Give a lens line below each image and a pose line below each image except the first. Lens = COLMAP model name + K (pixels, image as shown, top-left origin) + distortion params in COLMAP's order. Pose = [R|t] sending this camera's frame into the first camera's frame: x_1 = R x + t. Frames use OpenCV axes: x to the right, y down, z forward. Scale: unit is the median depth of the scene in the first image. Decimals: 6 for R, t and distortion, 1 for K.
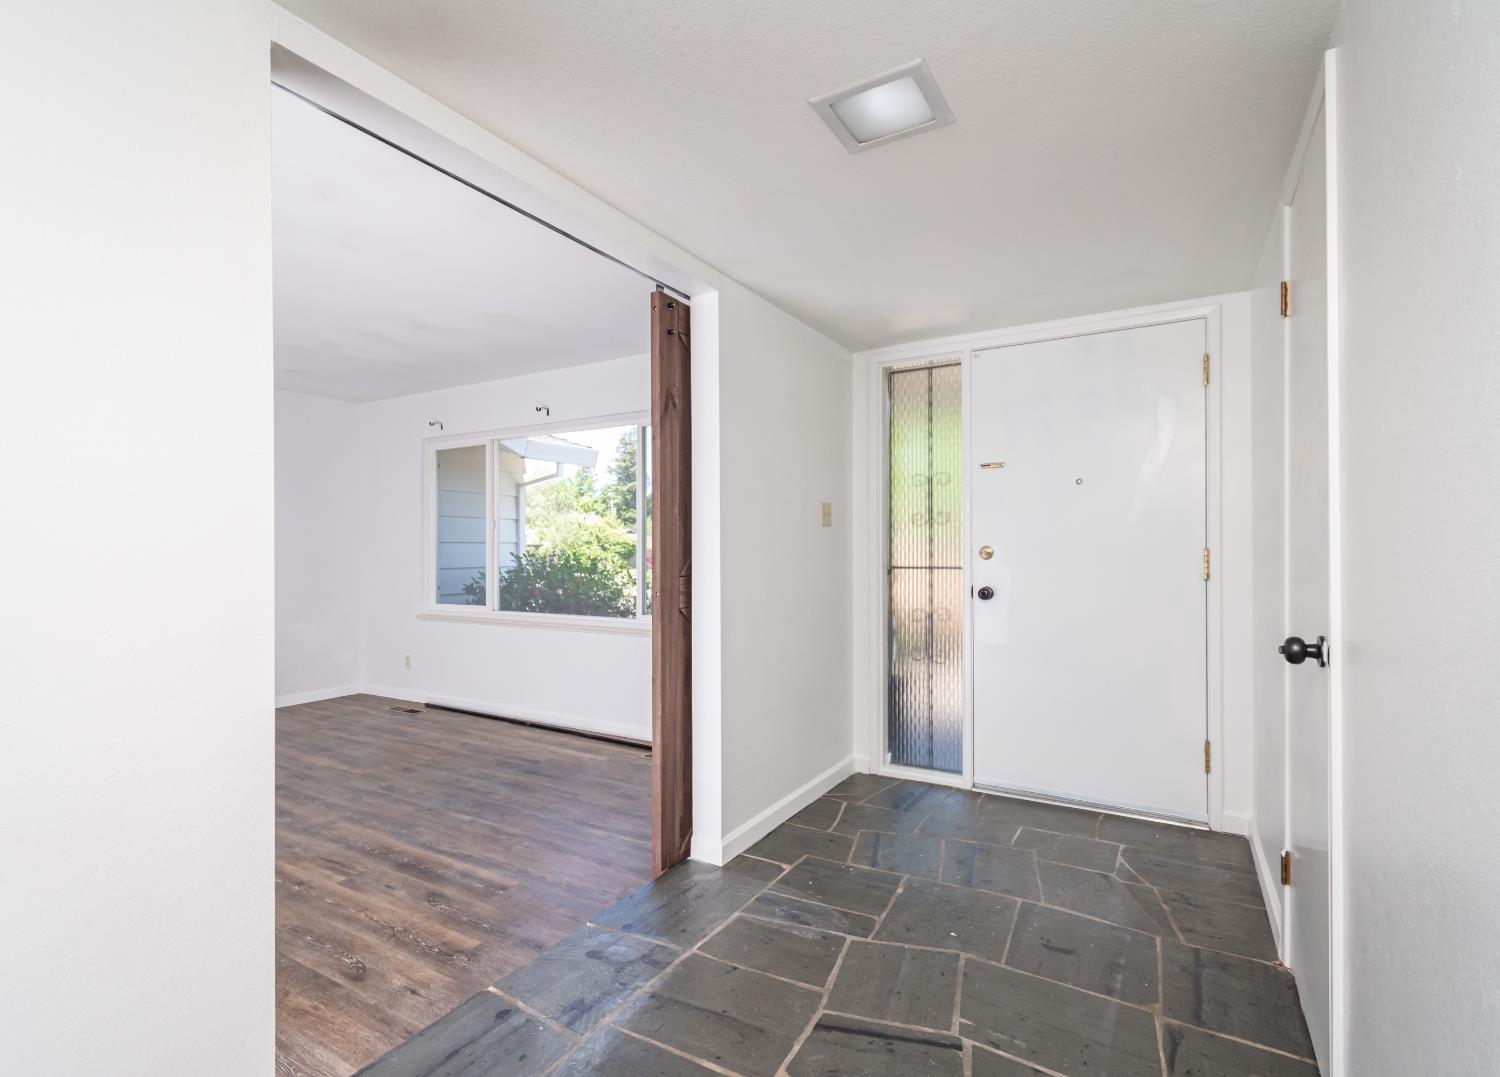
lens RADIAL K [[708.4, 0, 743.3], [0, 708.4, 550.9], [0, 0, 1]] dist [0.005958, 0.000451]
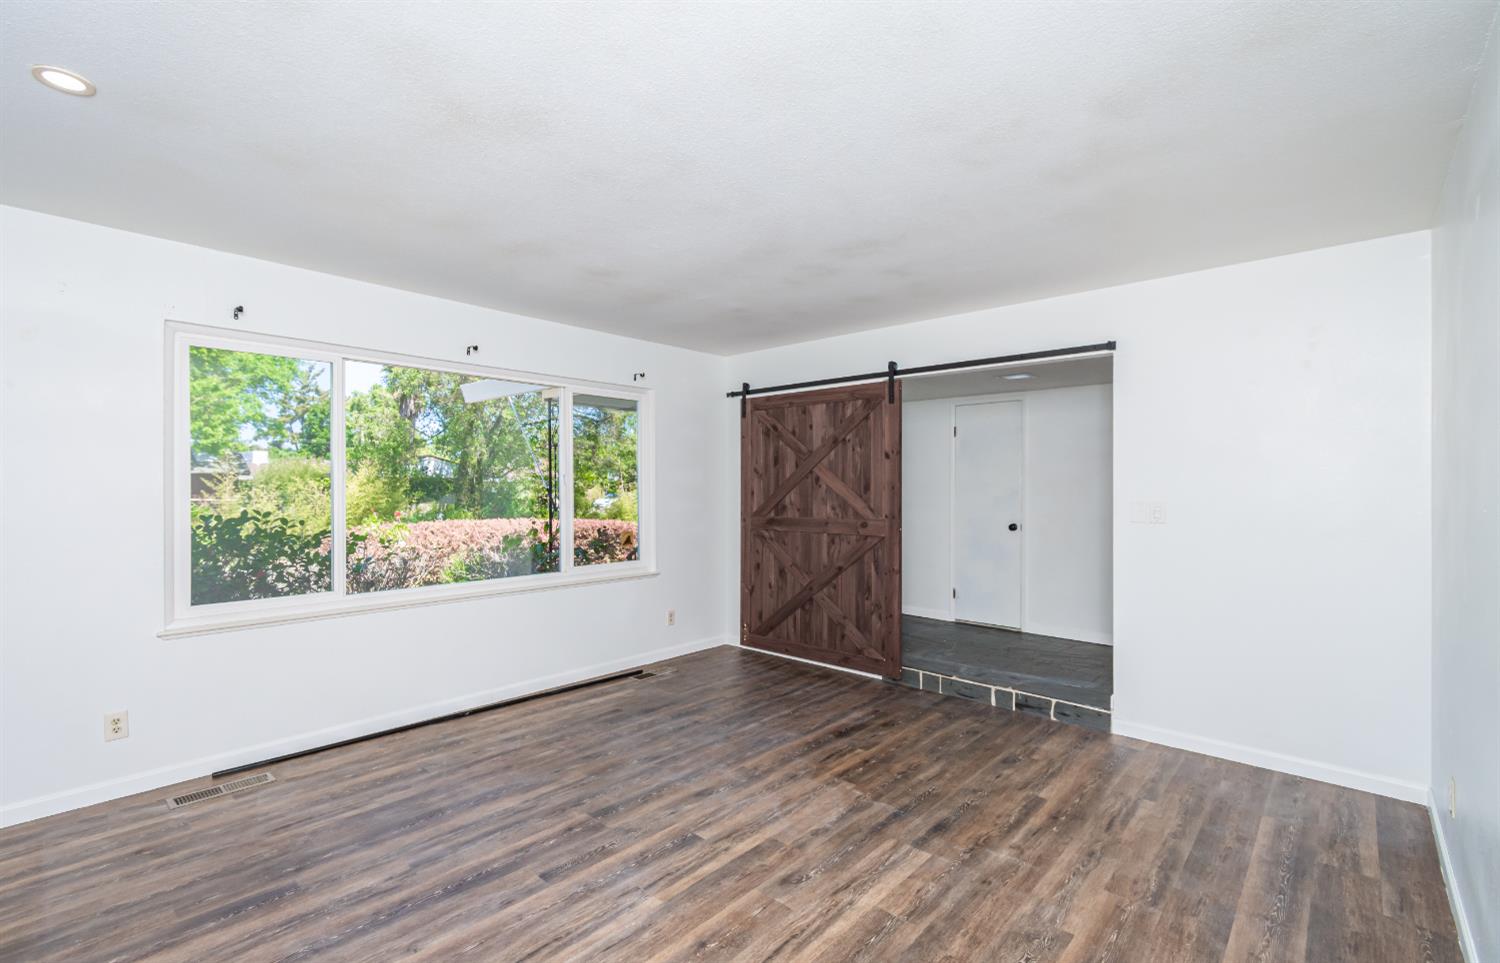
lens RADIAL K [[660.1, 0, 728.3], [0, 660.1, 493.8], [0, 0, 1]] dist [0.007244, -0.000184]
pose [[0.226121, -0.009752, 0.974050, -1.170089], [0.001515, 0.999952, 0.009660, -0.032055], [-0.974098, -0.000709, 0.226125, 0.598786]]
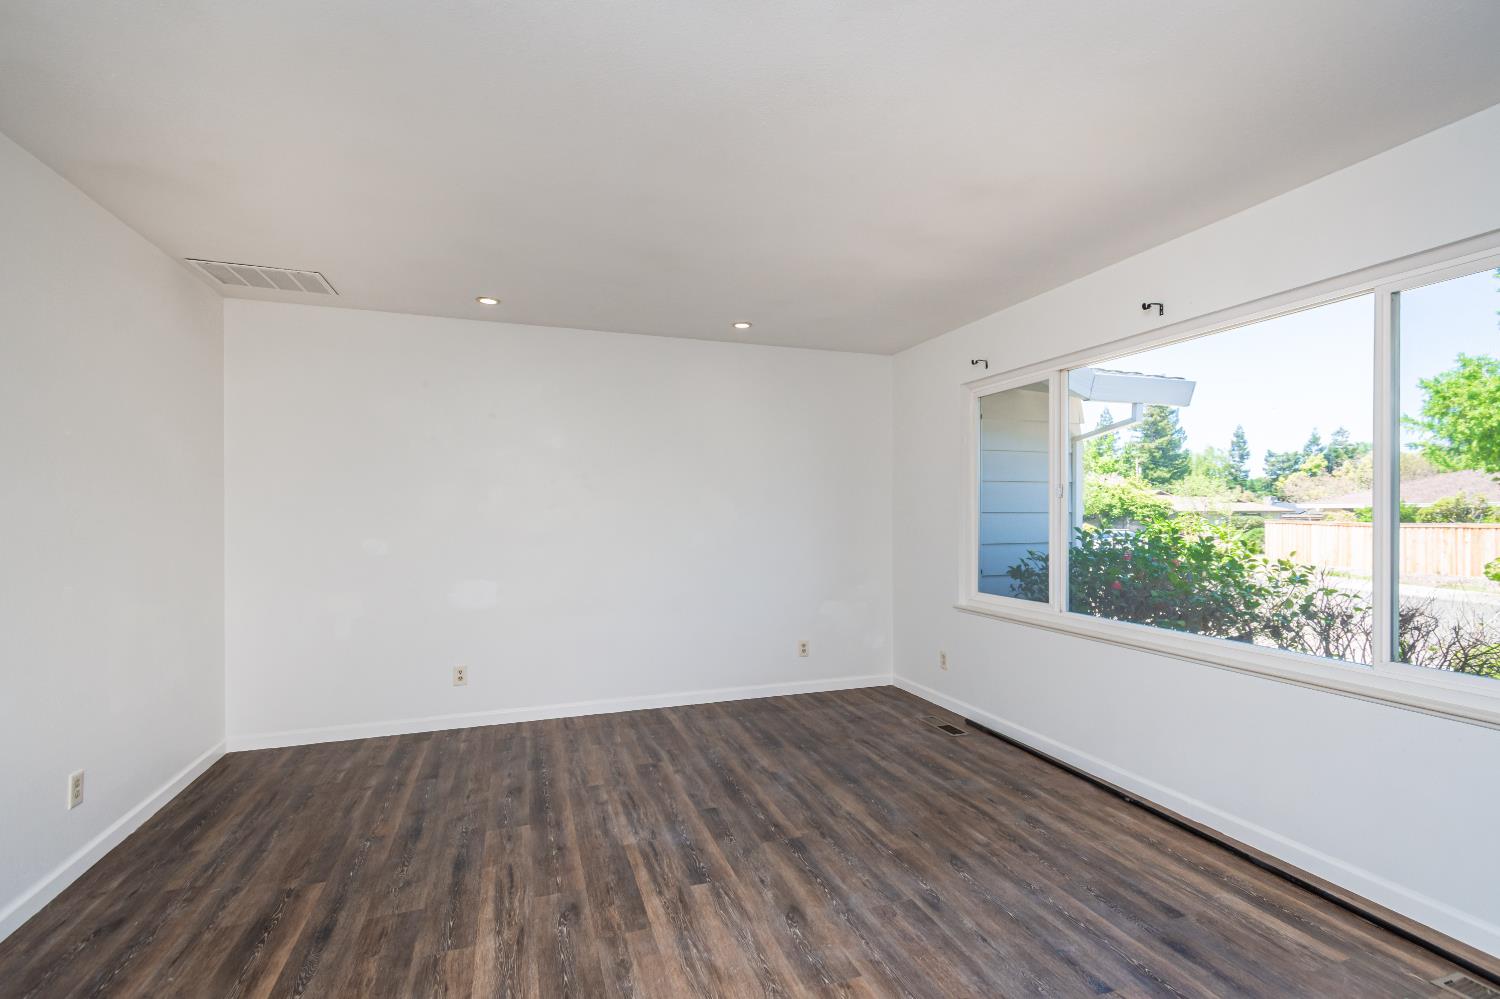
lens RADIAL K [[665.4, 0, 748.4], [0, 665.4, 513.4], [0, 0, 1]] dist [0.010241, -0.002048]
pose [[0.761172, -0.002444, -0.648545, -0.199555], [0.001878, 0.999997, -0.001565, -0.017032], [0.648547, -0.000027, 0.761175, 0.368566]]
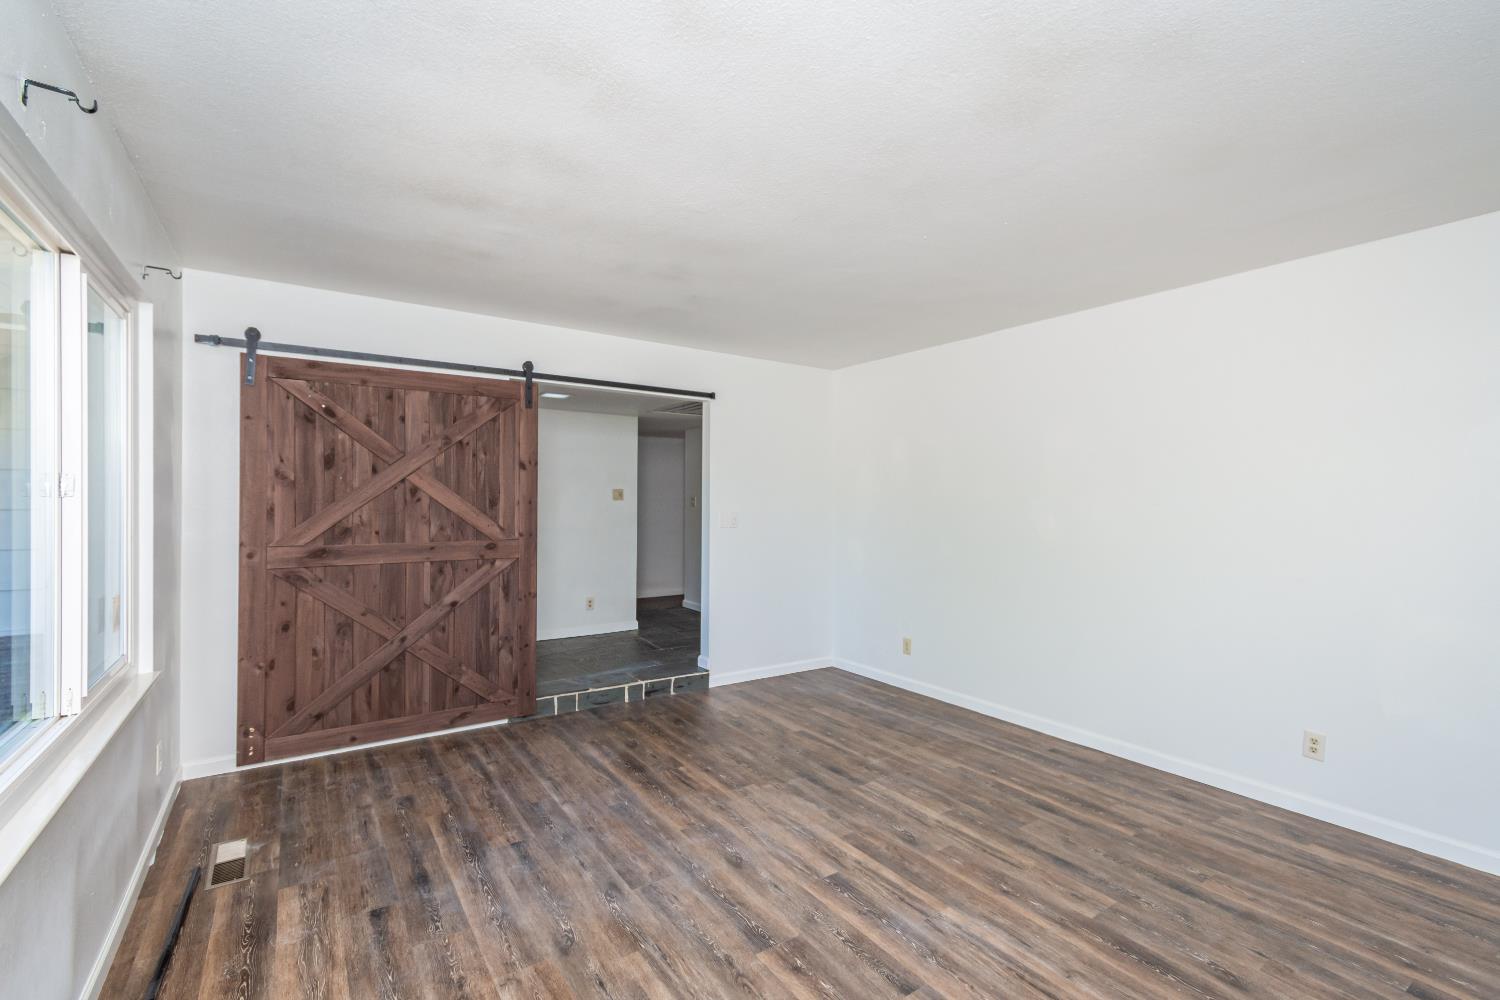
lens RADIAL K [[665.4, 0, 745.0], [0, 665.4, 496.6], [0, 0, 1]] dist [0.010241, -0.002048]
pose [[-0.900927, -0.004863, 0.433944, -0.770858], [-0.006243, 0.999979, -0.001755, -0.039501], [-0.433926, -0.004290, -0.900938, 1.319124]]
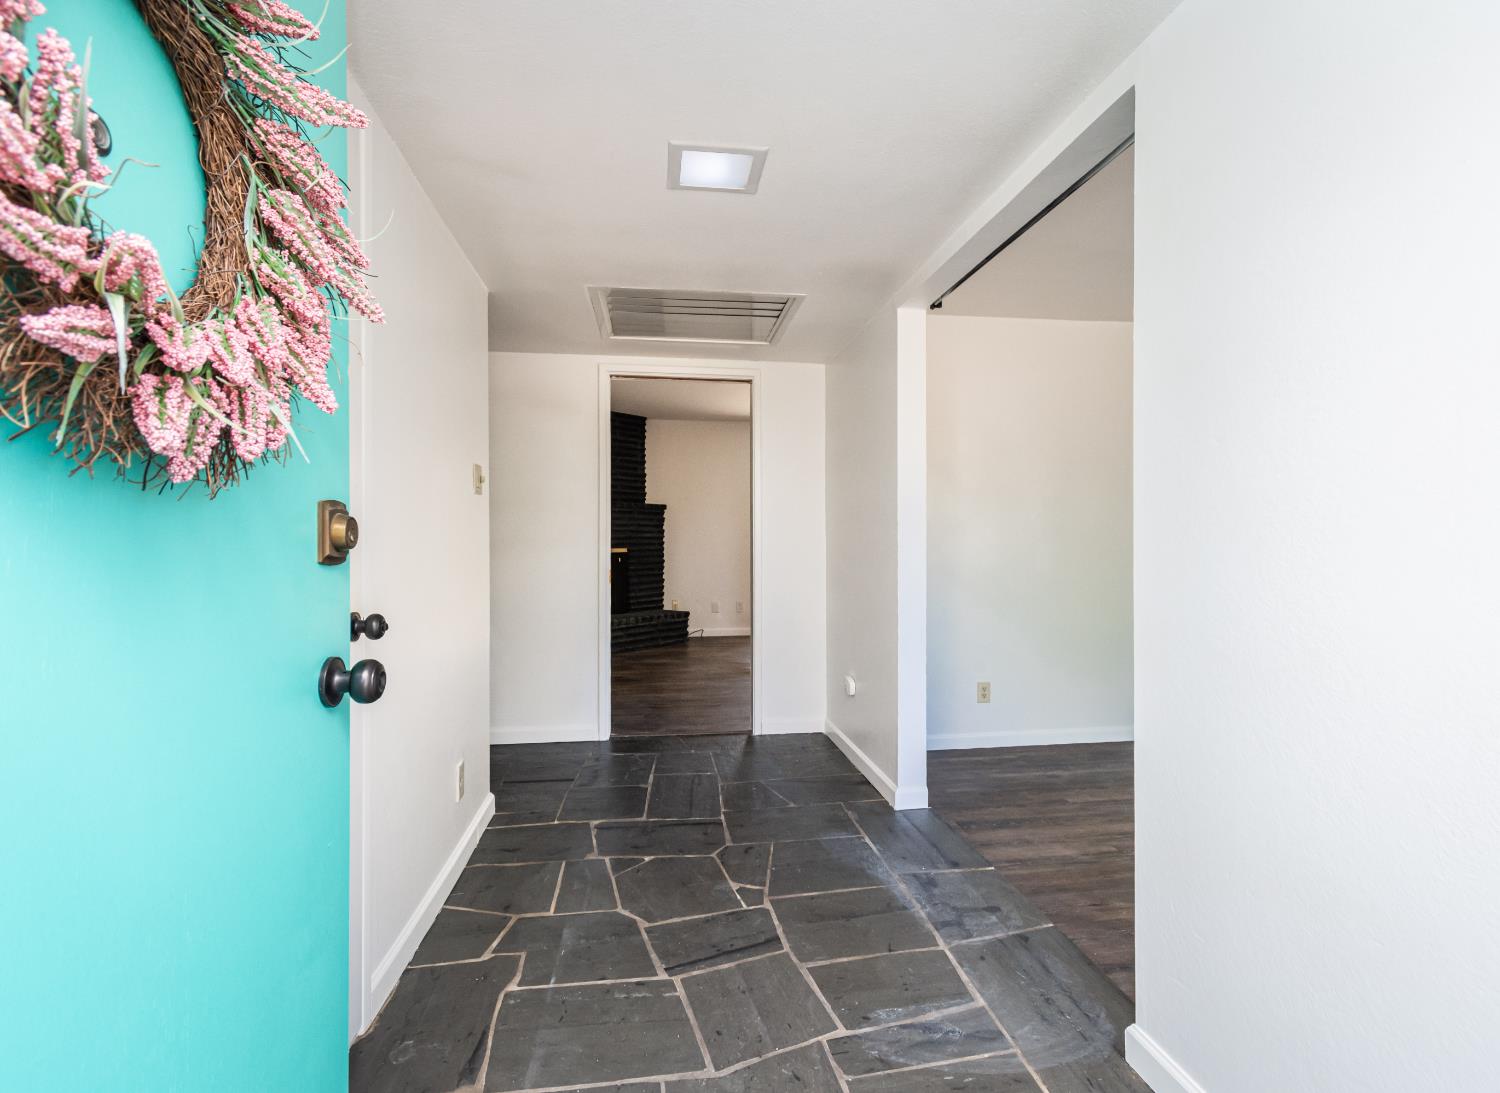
lens RADIAL K [[750.3, 0, 754.2], [0, 750.3, 540.7], [0, 0, 1]] dist [-0.000492, -0.000091]
pose [[-0.780386, 0.005591, -0.625273, 0.349295], [-0.000950, 0.999948, 0.010127, 0.002033], [0.625297, 0.008497, -0.780341, 0.749154]]
